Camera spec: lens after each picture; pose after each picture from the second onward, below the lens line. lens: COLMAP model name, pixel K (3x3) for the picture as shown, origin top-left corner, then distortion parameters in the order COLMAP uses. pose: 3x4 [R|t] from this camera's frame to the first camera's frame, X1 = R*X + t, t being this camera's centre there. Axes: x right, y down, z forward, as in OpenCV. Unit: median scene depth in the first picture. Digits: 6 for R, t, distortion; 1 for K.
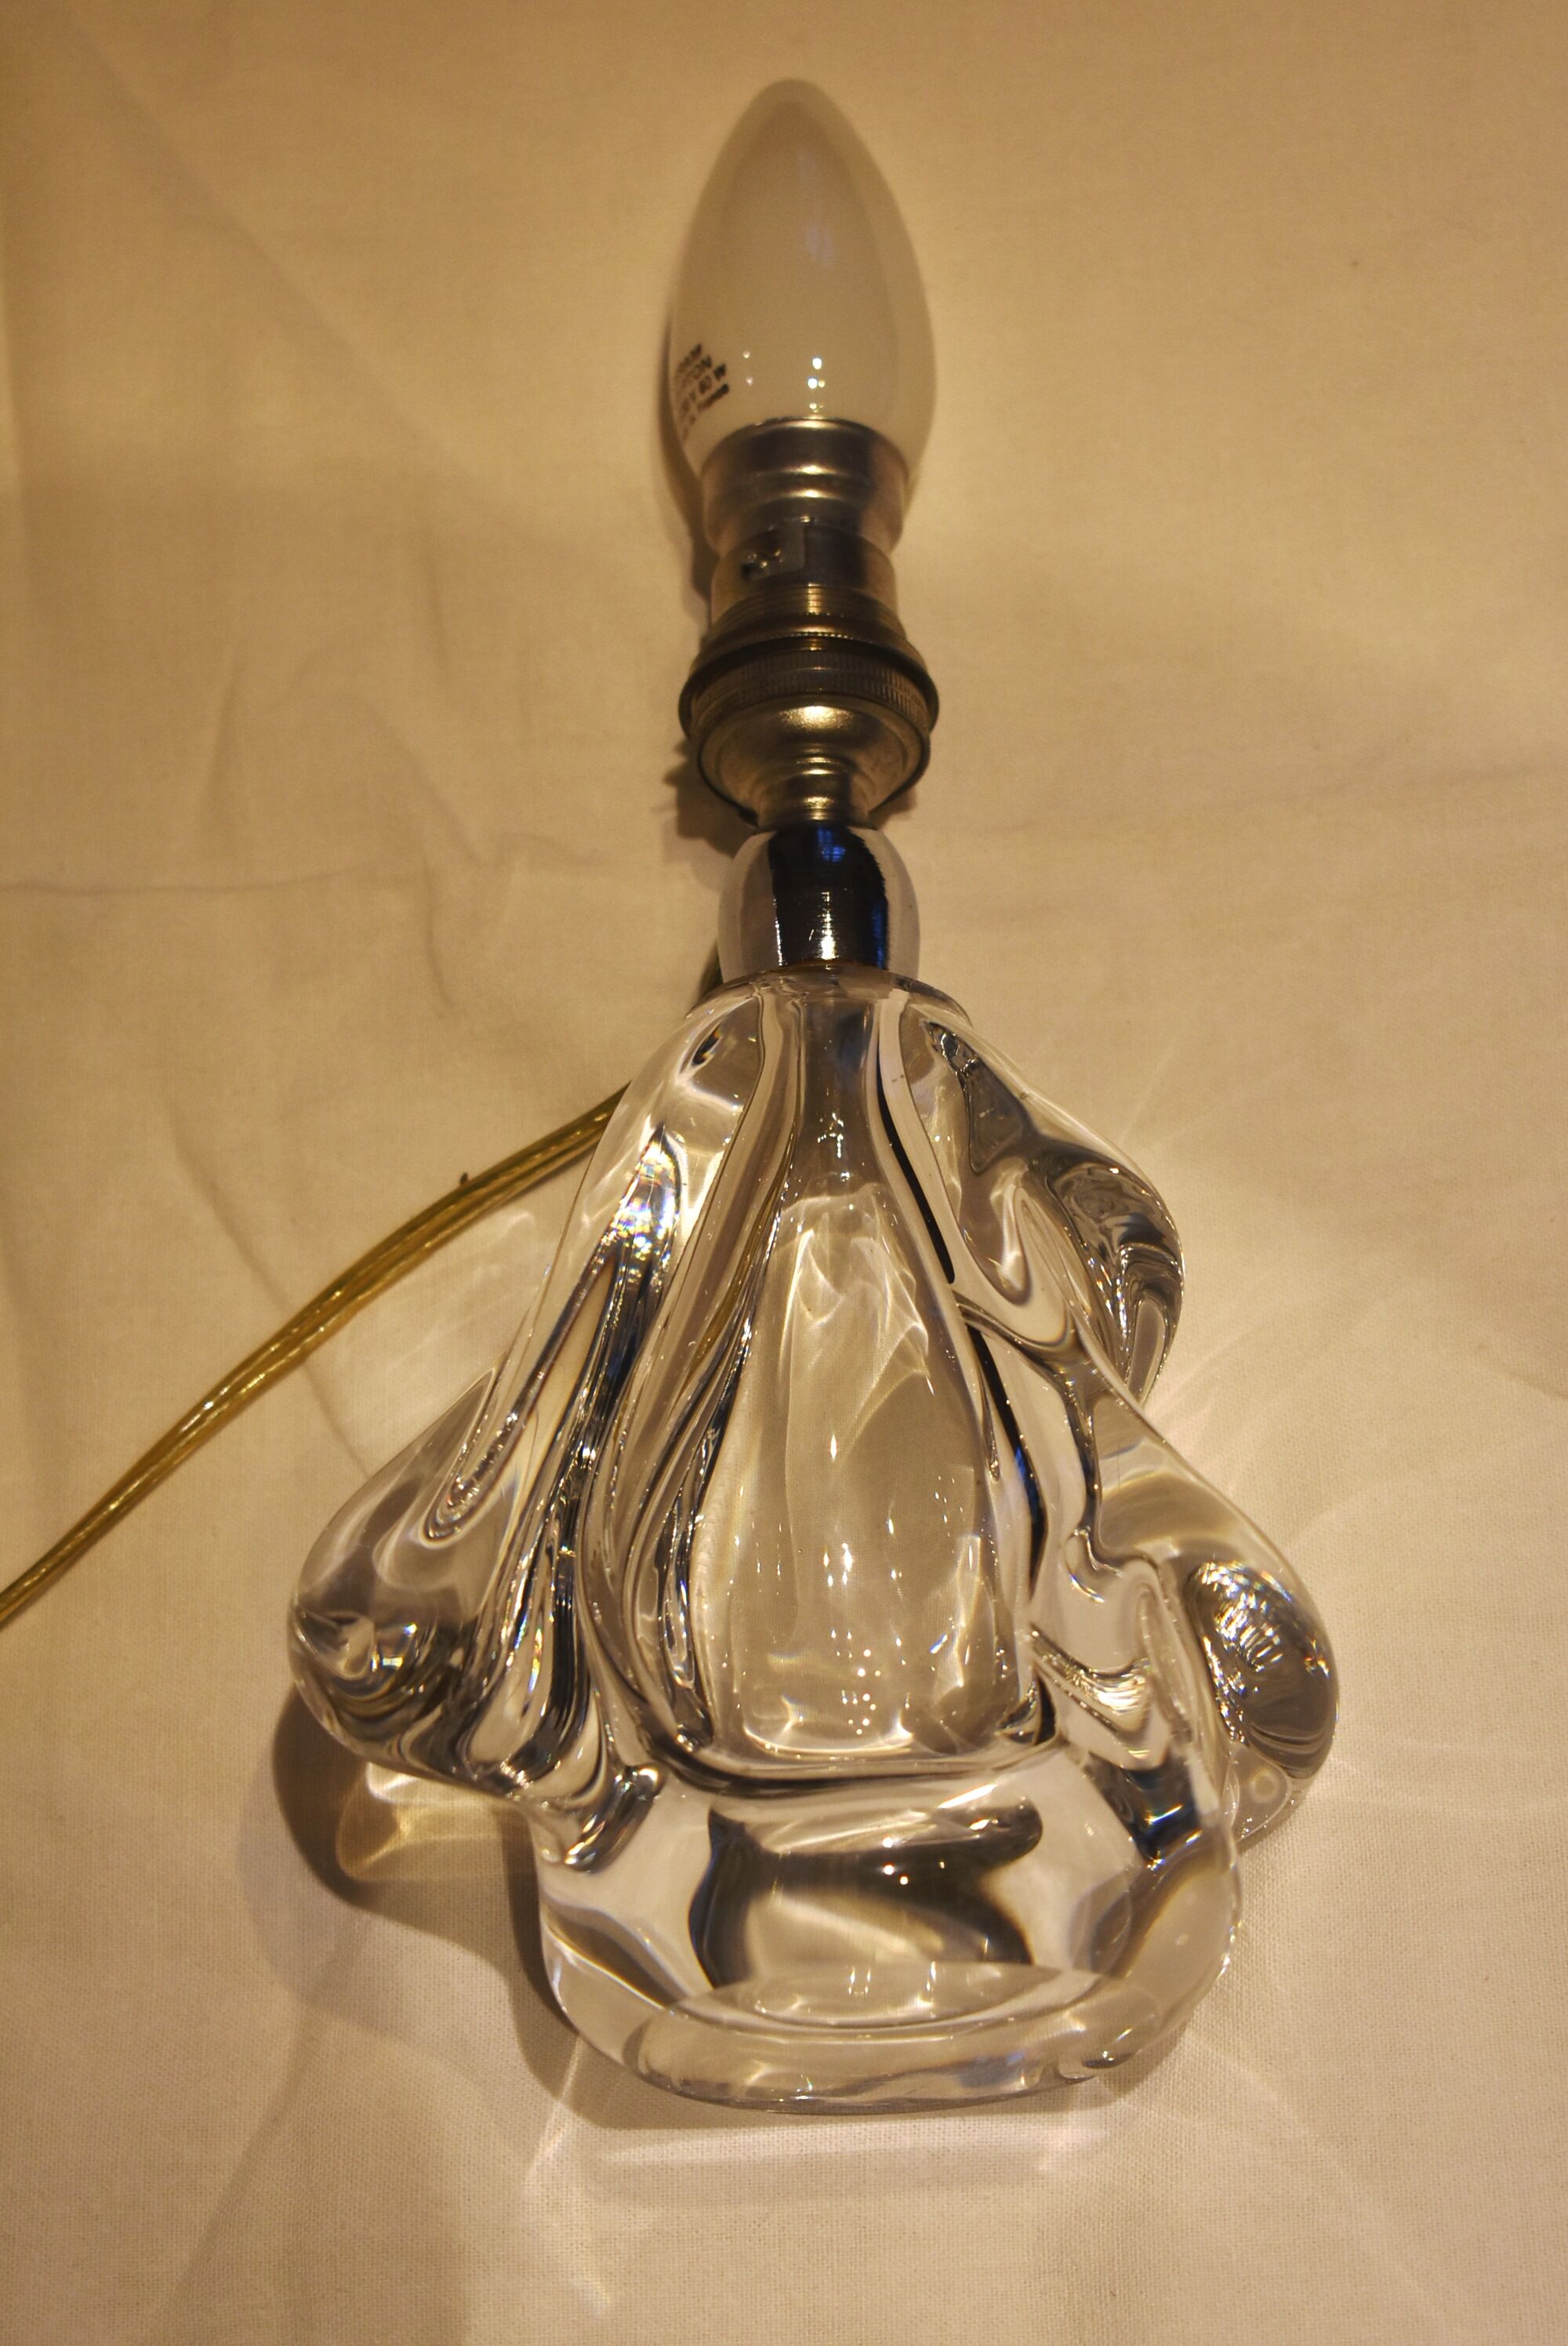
lens RADIAL K [[4694.9, 0, 784.0], [0, 4694.9, 1173.0], [0, 0, 1]] dist [-0.062550, -0.171702]
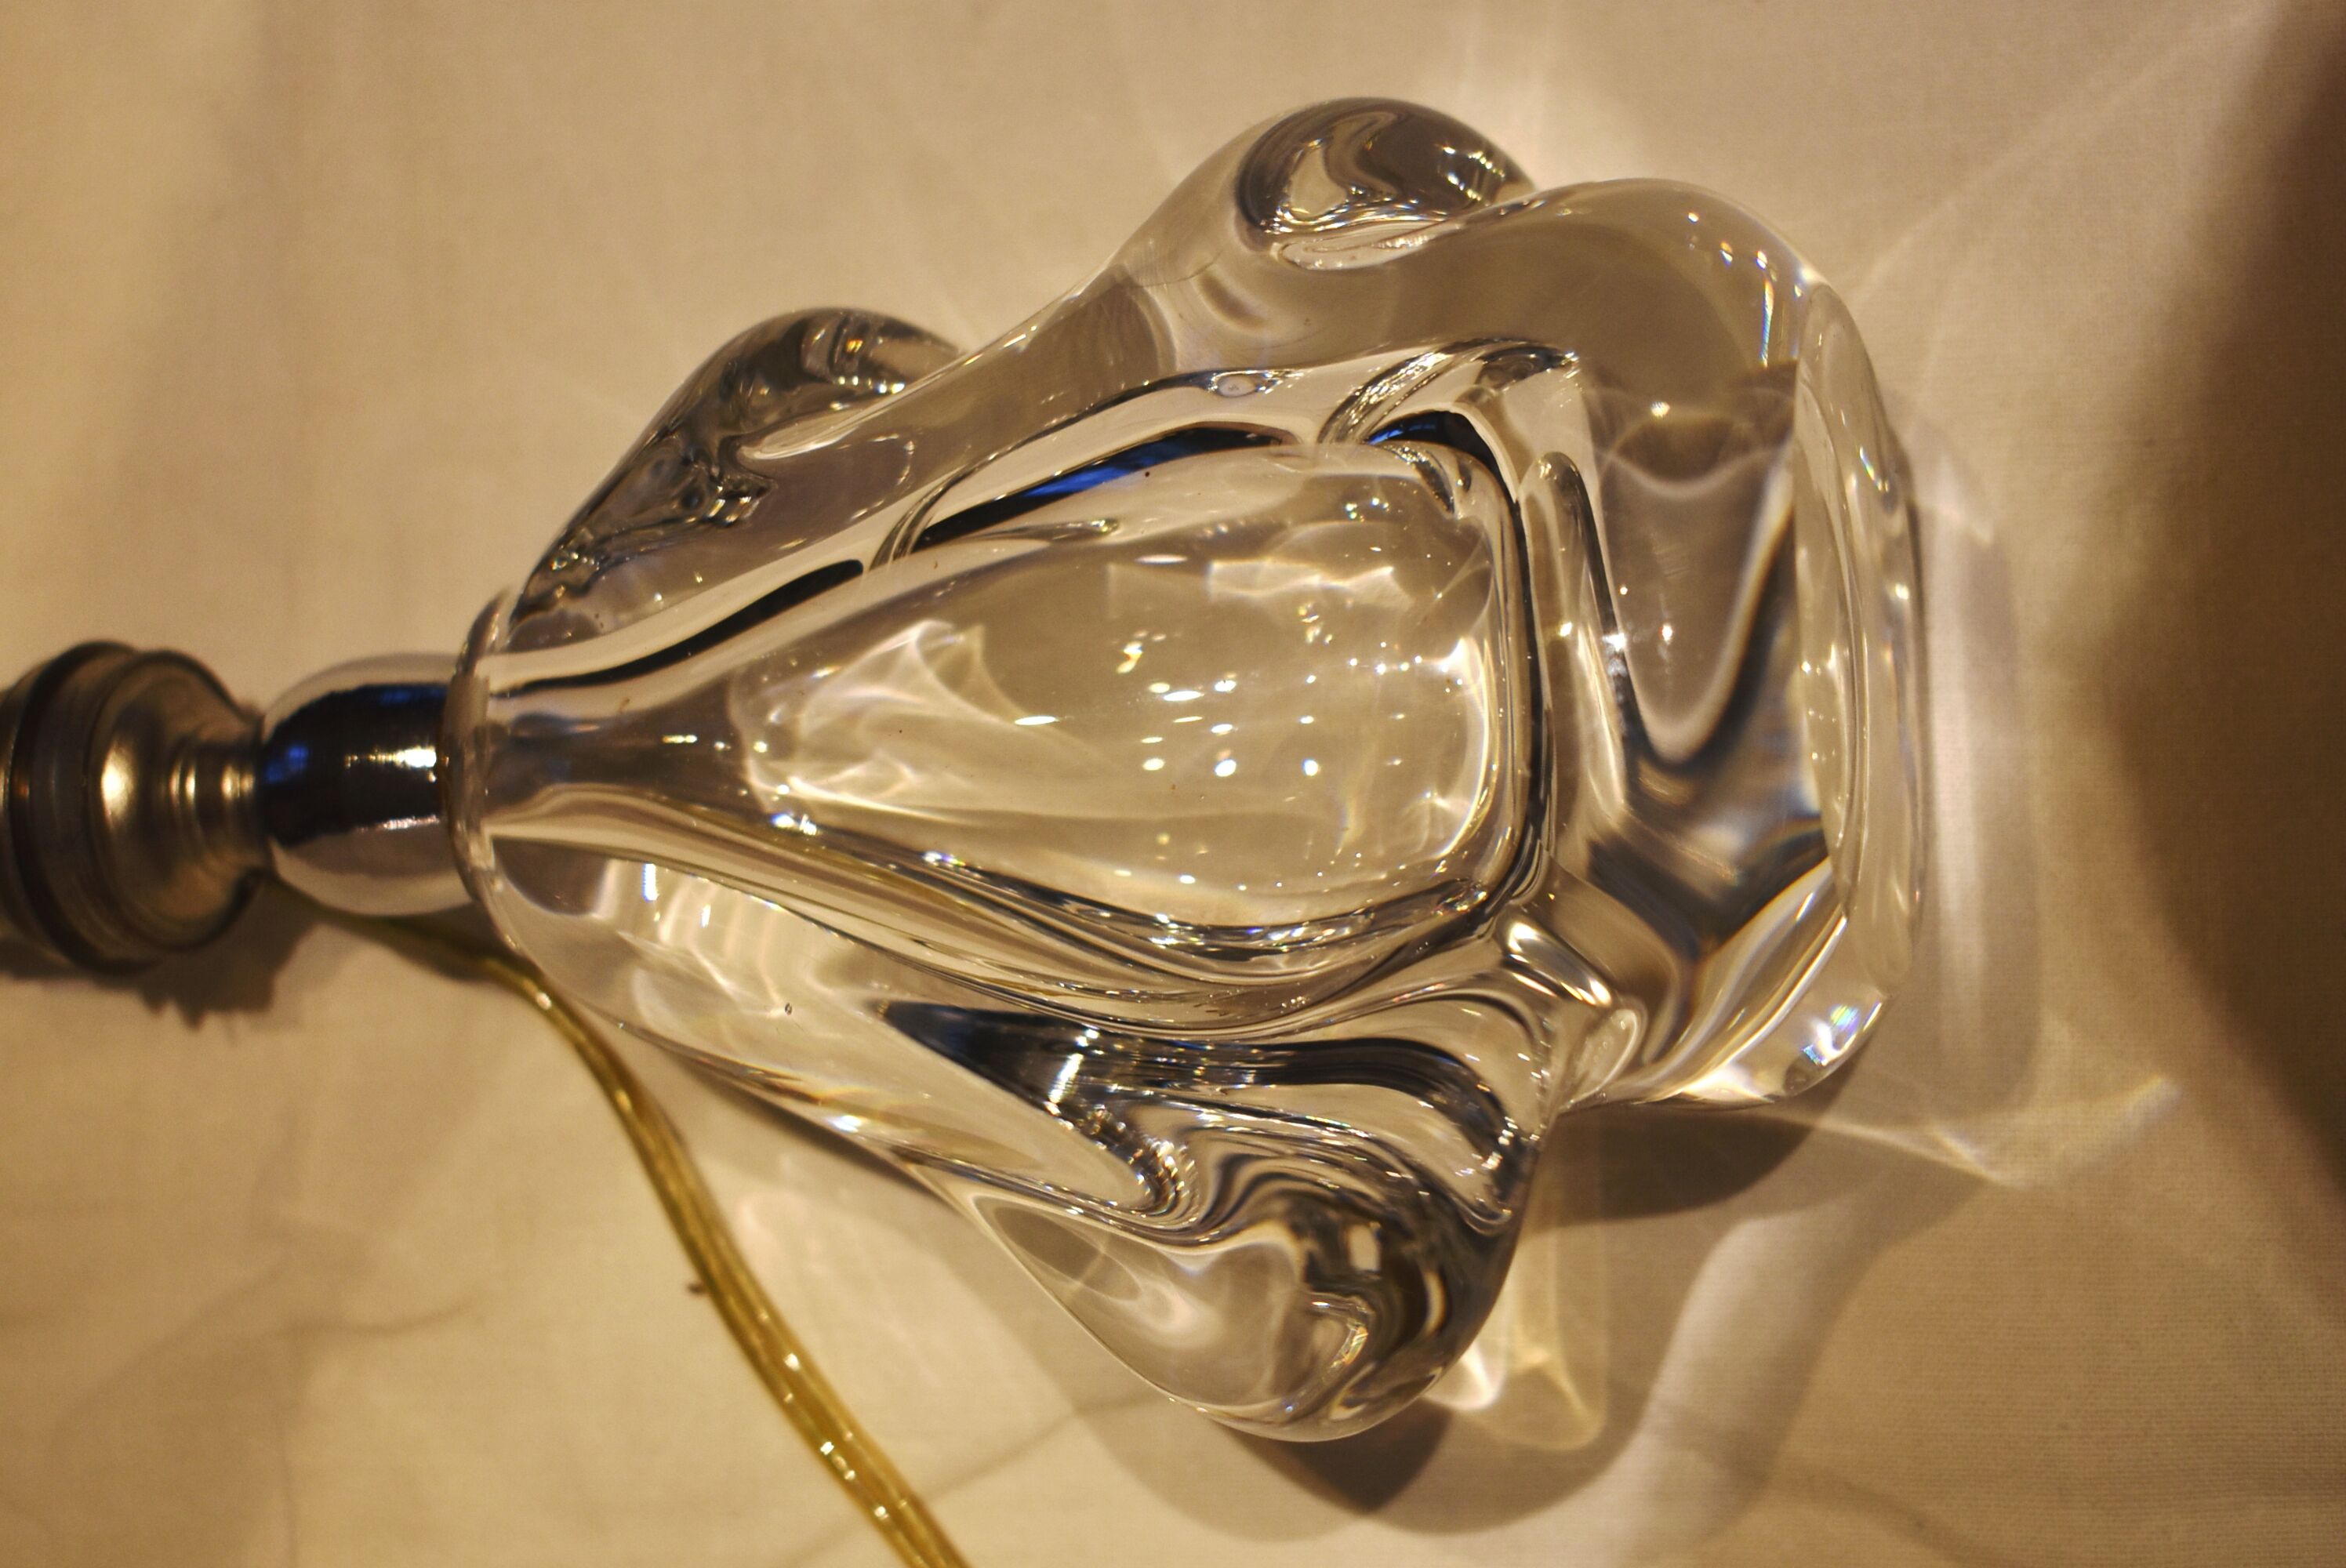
lens RADIAL K [[4320.2, 0, 1173.0], [0, 4320.2, 784.0], [0, 0, 1]] dist [-0.009627, 0.005850]
pose [[0.031894, -0.984782, 0.170840, -0.112024], [0.993080, 0.050553, 0.106005, -0.000347], [-0.113028, 0.166277, 0.979580, 0.294947]]
